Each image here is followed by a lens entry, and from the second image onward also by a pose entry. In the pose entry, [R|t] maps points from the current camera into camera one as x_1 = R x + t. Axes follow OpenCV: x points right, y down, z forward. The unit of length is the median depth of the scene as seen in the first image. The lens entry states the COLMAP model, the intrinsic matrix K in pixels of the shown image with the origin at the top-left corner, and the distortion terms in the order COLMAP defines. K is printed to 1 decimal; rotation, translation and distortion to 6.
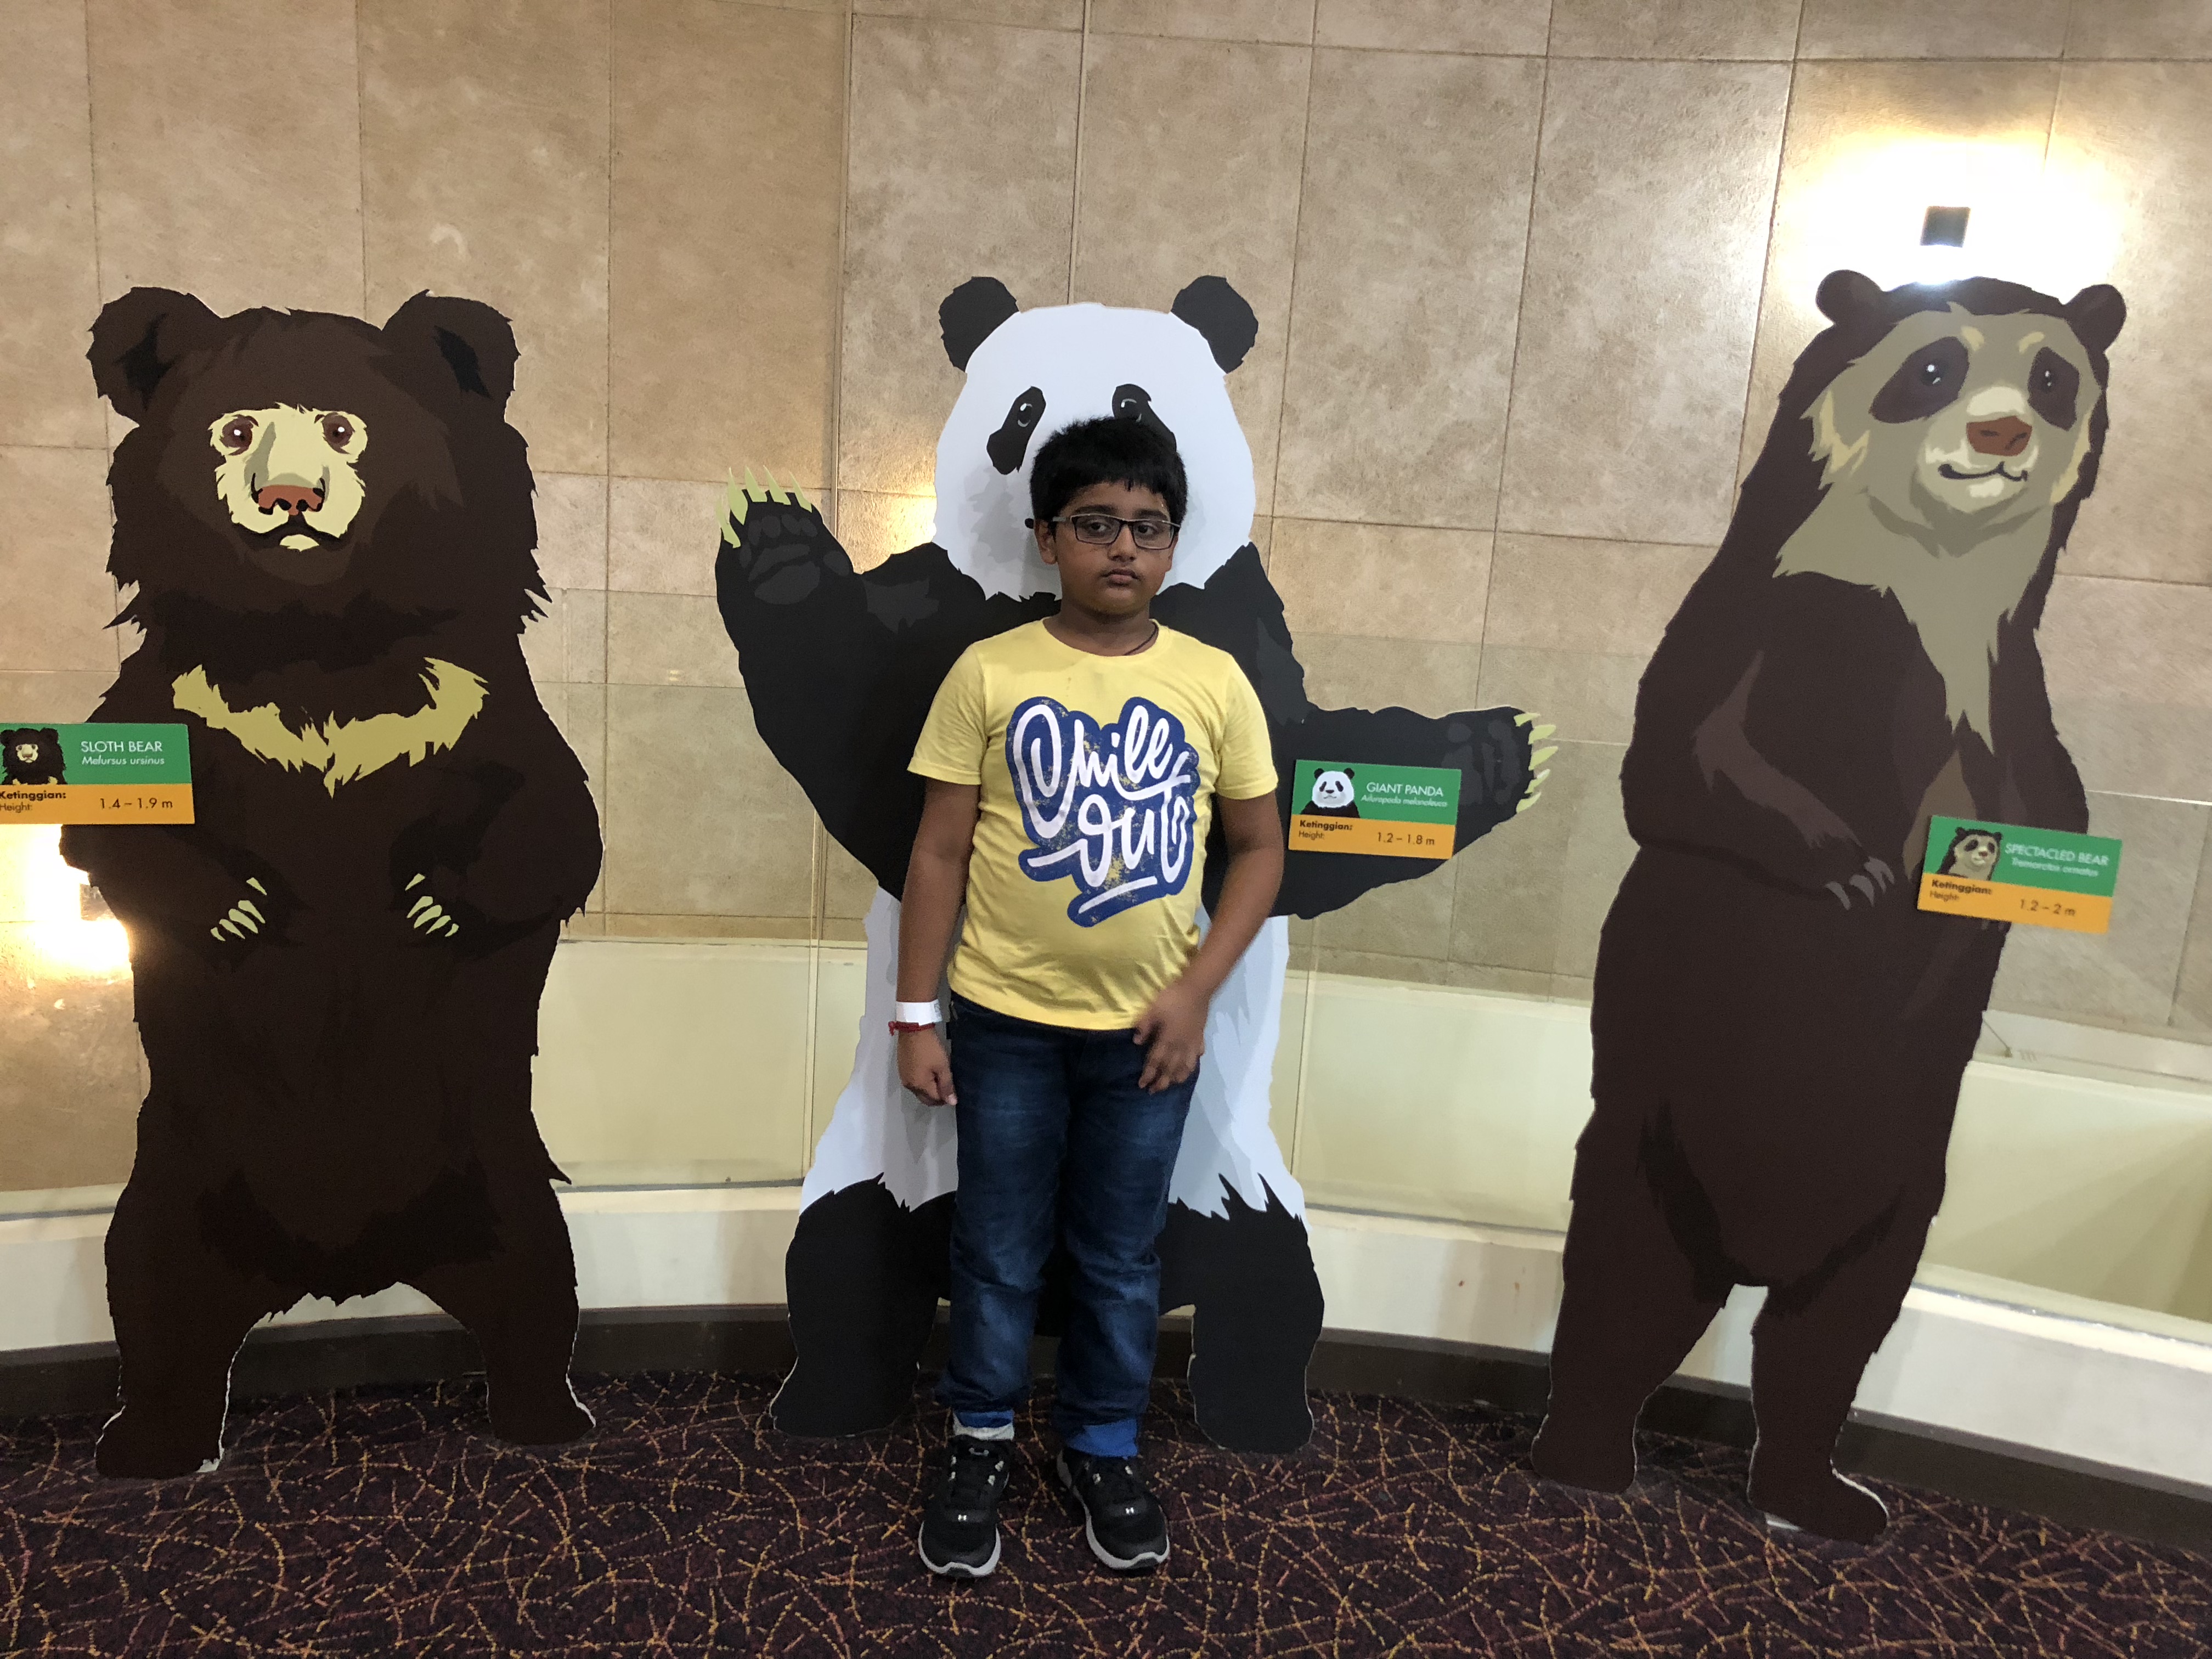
lens RADIAL K [[1753.0, 0, 1085.6], [0, 1753.0, 804.0], [0, 0, 1]] dist [0.010233, -0.001405]
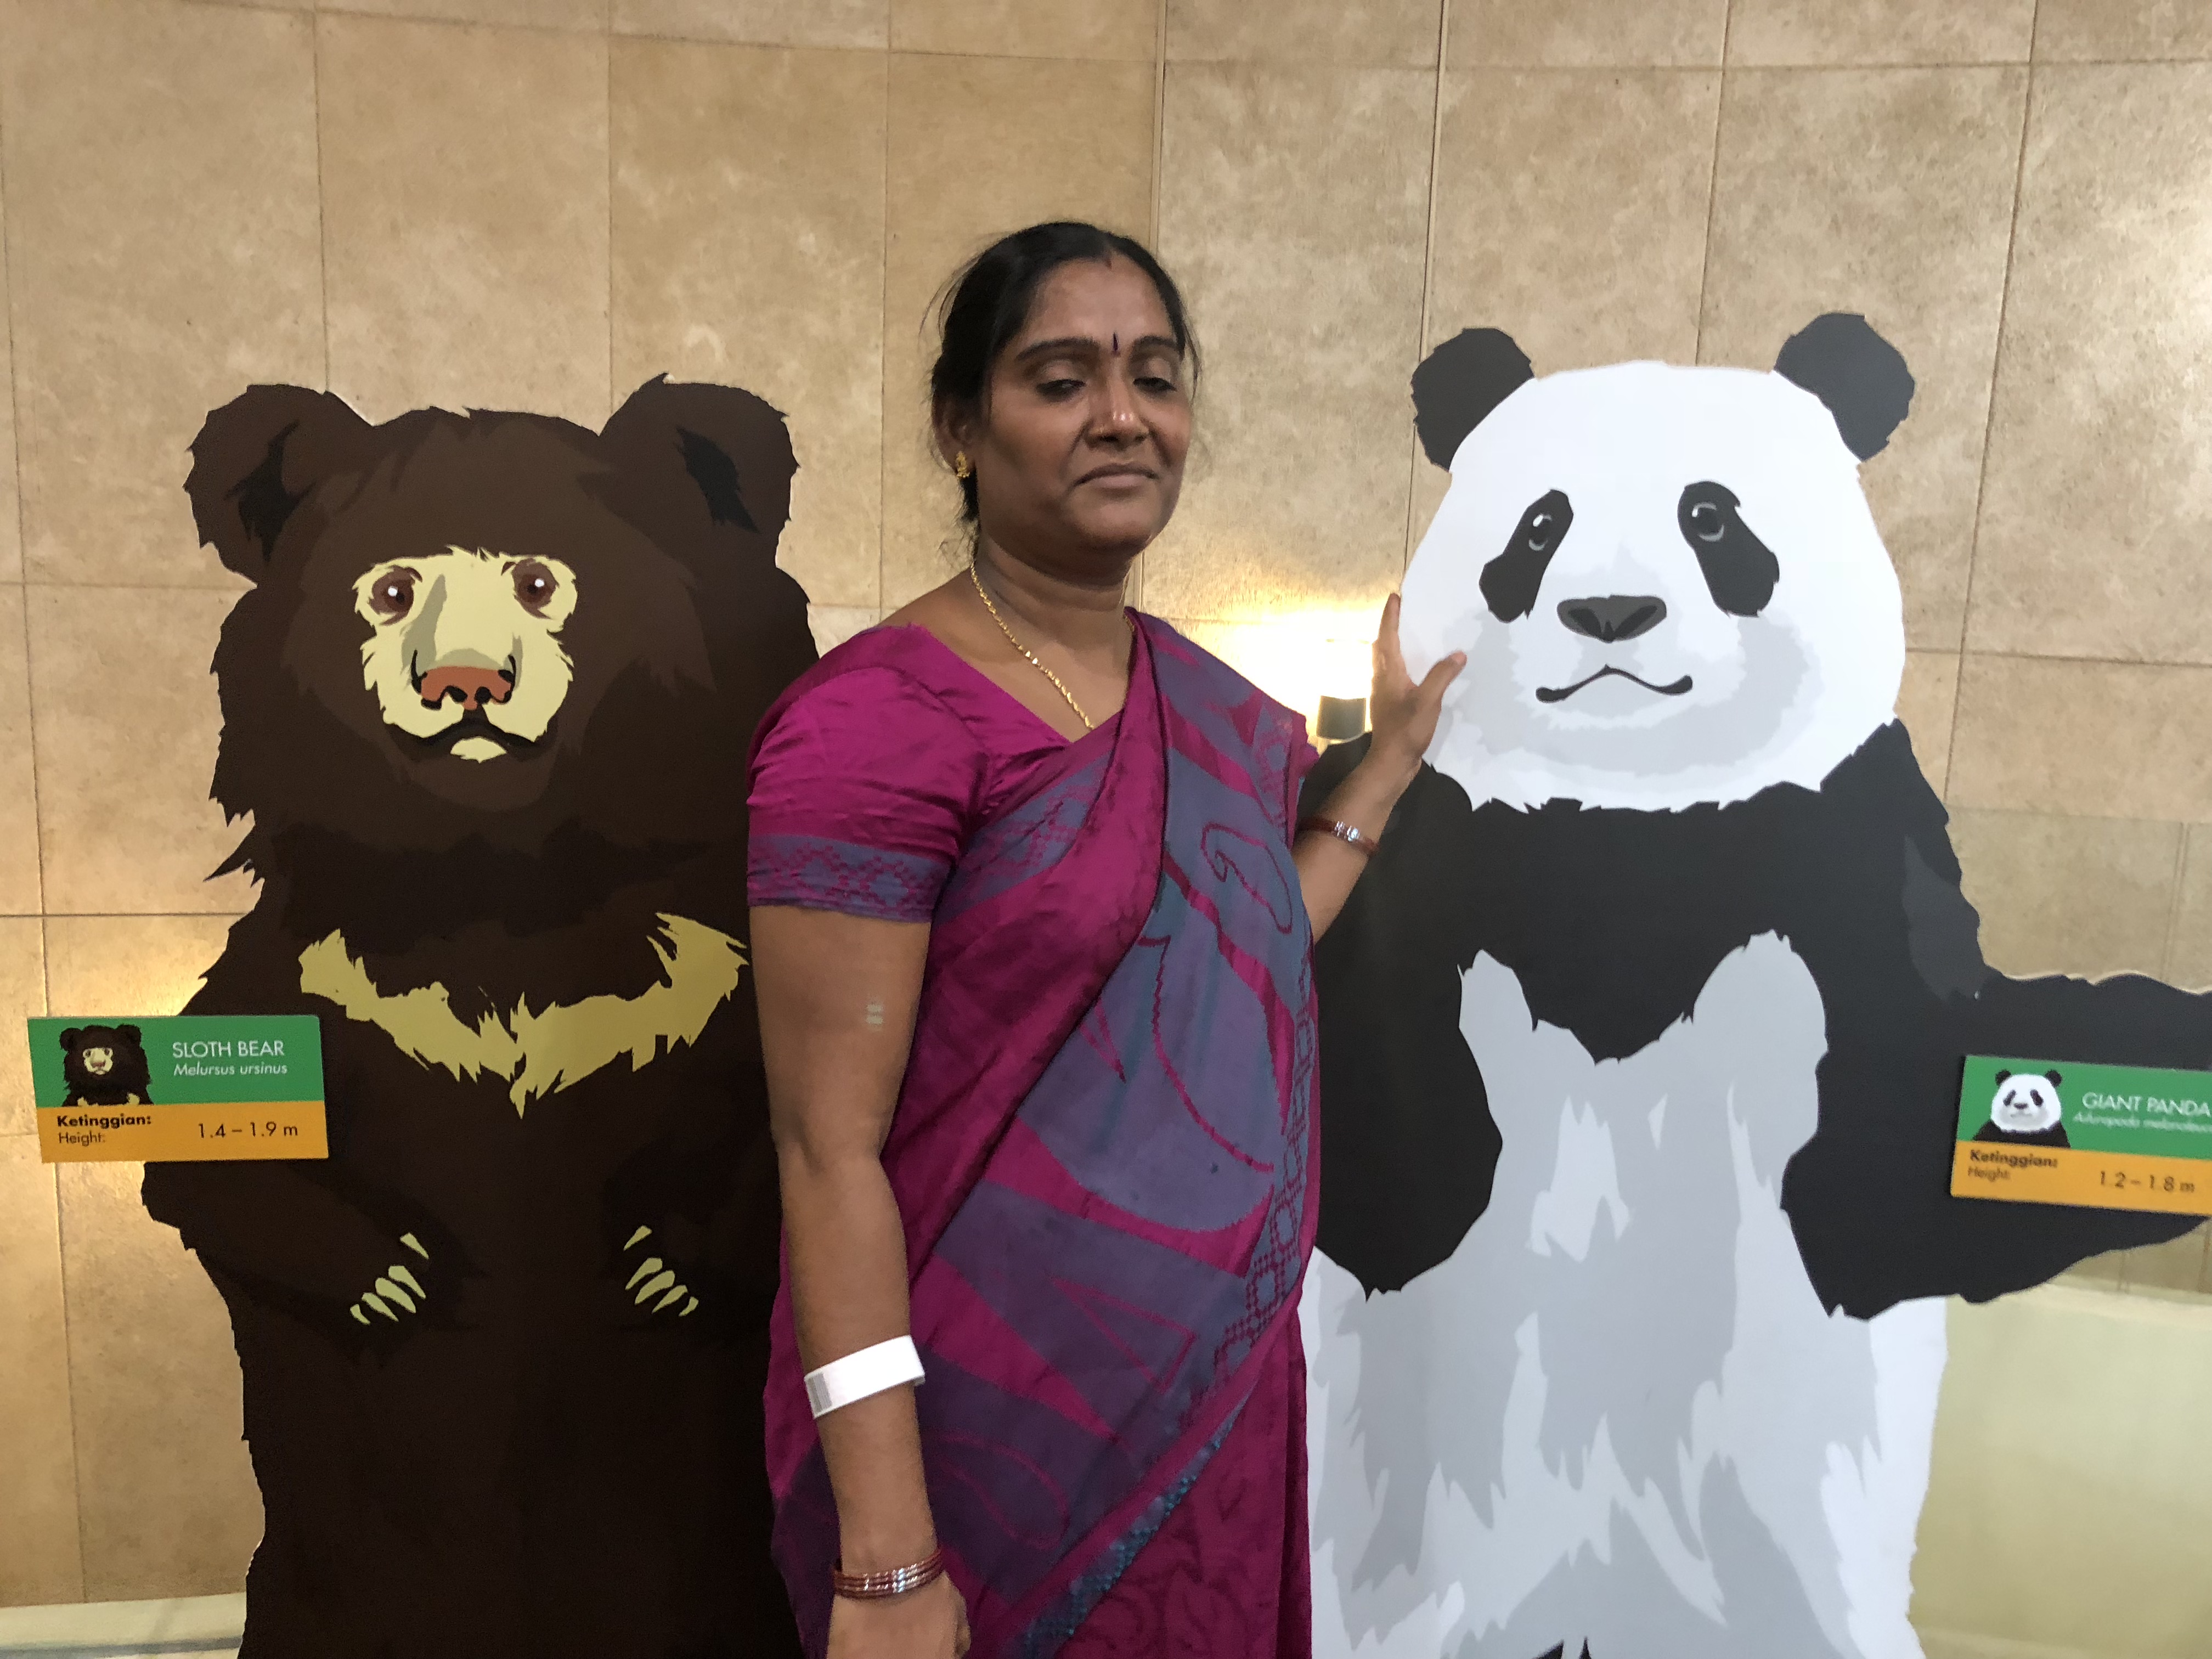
lens RADIAL K [[1794.5, 0, 1100.8], [0, 1794.5, 824.6], [0, 0, 1]] dist [0.003835, 0.002569]
pose [[0.991689, -0.004050, -0.128593, -0.101848], [-0.002381, 0.998756, -0.049816, -0.072121], [0.128635, 0.049708, 0.990445, 0.291712]]
